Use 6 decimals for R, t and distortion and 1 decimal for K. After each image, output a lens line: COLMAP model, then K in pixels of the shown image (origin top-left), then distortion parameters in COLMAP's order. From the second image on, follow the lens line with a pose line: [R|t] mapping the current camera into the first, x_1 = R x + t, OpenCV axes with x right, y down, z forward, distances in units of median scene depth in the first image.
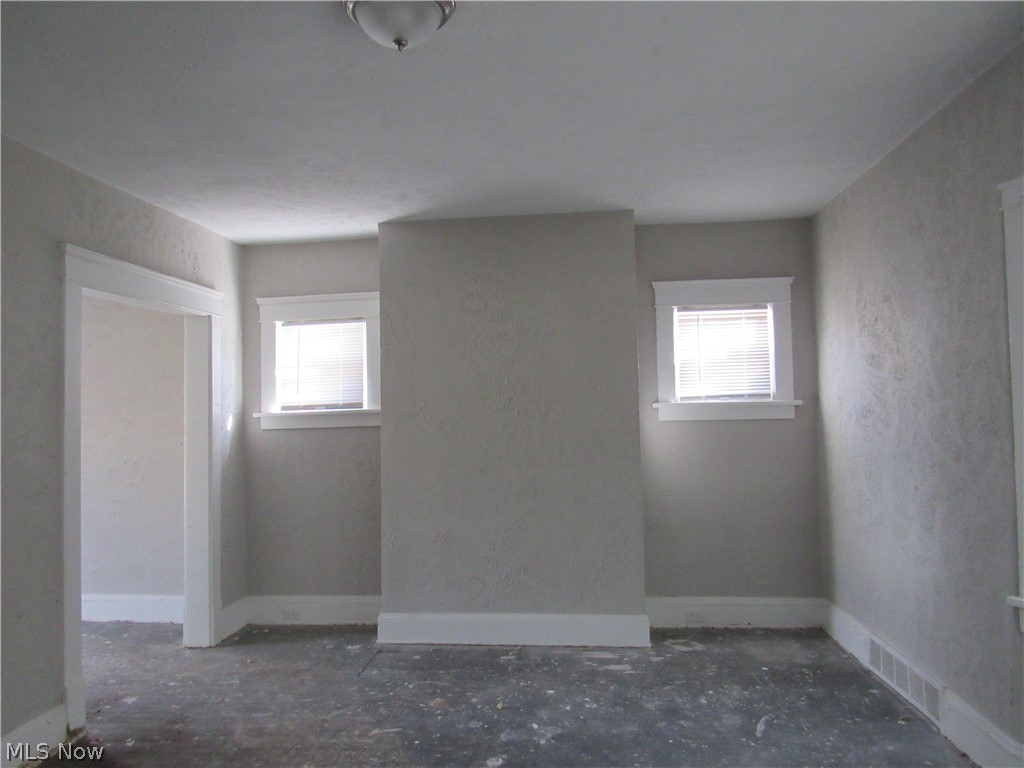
lens RADIAL K [[740.5, 0, 512.0], [0, 740.5, 384.0], [0, 0, 1]] dist [-0.009648, -0.019128]
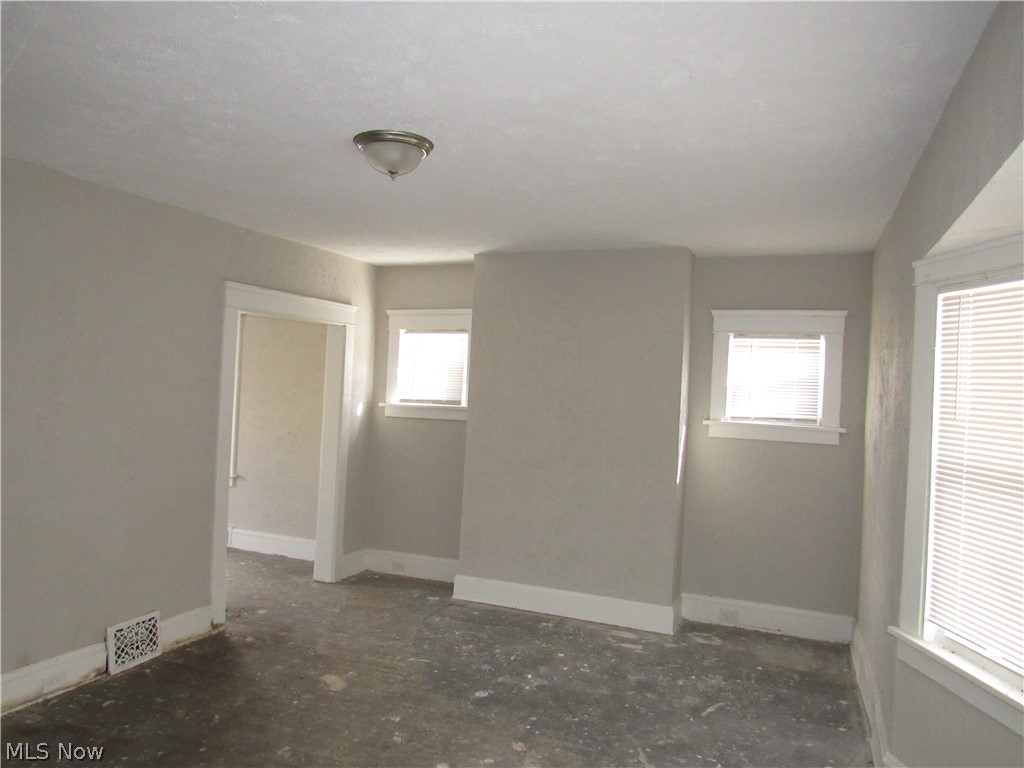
lens RADIAL K [[740.5, 0, 512.0], [0, 740.5, 384.0], [0, 0, 1]] dist [-0.009648, -0.019128]
pose [[0.958362, 0.063258, -0.278460, 0.232188], [-0.055911, 0.997848, 0.034253, -0.052450], [0.280027, -0.017258, 0.959837, -0.146867]]
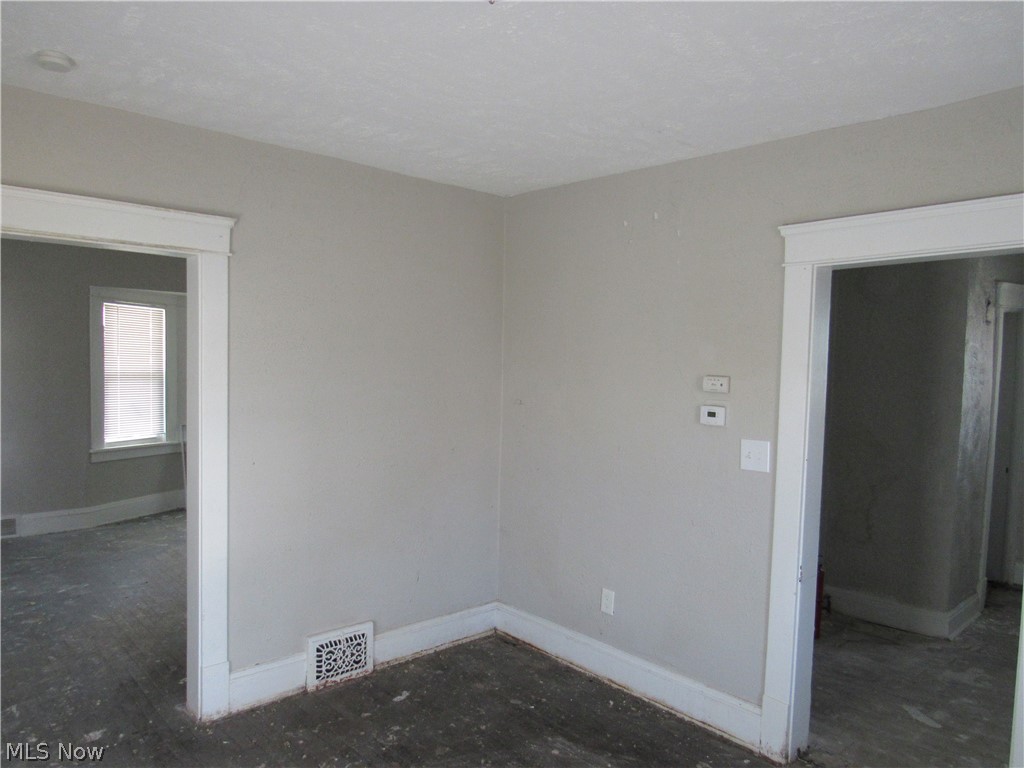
lens RADIAL K [[740.5, 0, 512.0], [0, 740.5, 384.0], [0, 0, 1]] dist [-0.009648, -0.019128]
pose [[-0.740284, -0.021921, 0.671937, -1.184870], [-0.028415, 0.999595, 0.001305, 0.012093], [-0.671694, -0.018127, -0.740607, 1.086199]]
